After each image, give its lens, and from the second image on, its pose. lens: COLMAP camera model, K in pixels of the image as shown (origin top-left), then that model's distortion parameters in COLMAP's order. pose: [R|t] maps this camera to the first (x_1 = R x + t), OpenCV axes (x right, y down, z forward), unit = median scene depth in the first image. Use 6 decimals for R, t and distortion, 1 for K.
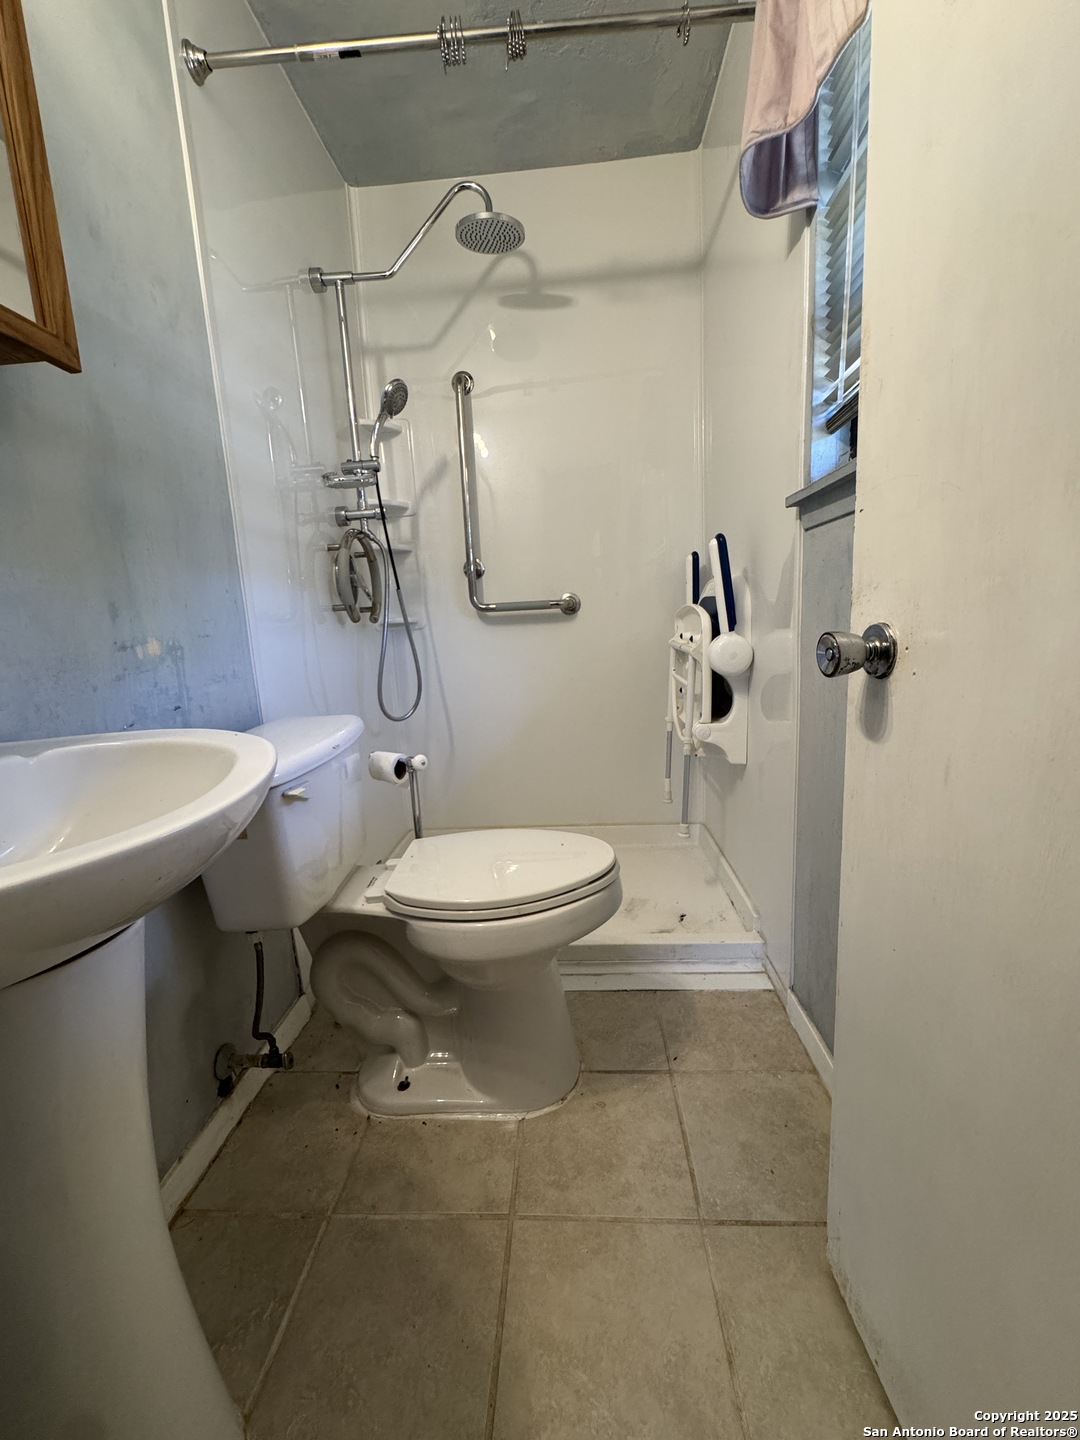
lens RADIAL K [[577.3, 0, 543.1], [0, 577.3, 719.7], [0, 0, 1]] dist [-0.010123, 0.000835]
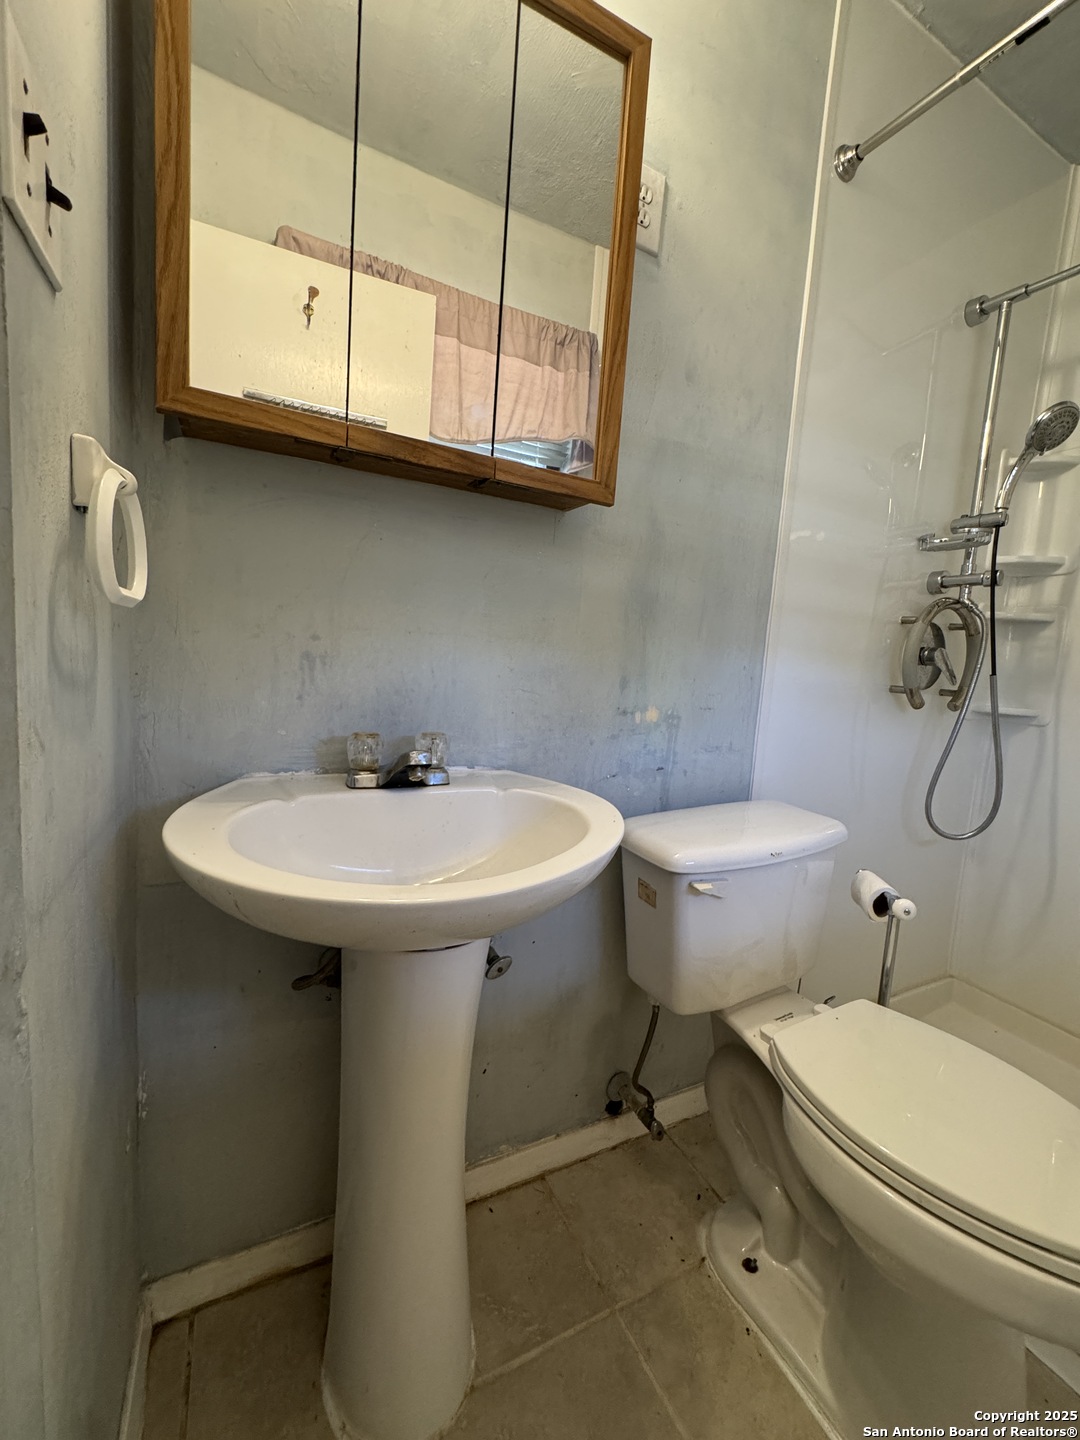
lens RADIAL K [[577.3, 0, 538.1], [0, 577.3, 717.3], [0, 0, 1]] dist [-0.010123, 0.000835]
pose [[0.491345, 0.181408, -0.851863, 0.175340], [-0.240289, 0.968343, 0.067617, -0.124314], [0.837162, 0.171470, 0.519382, 0.173656]]
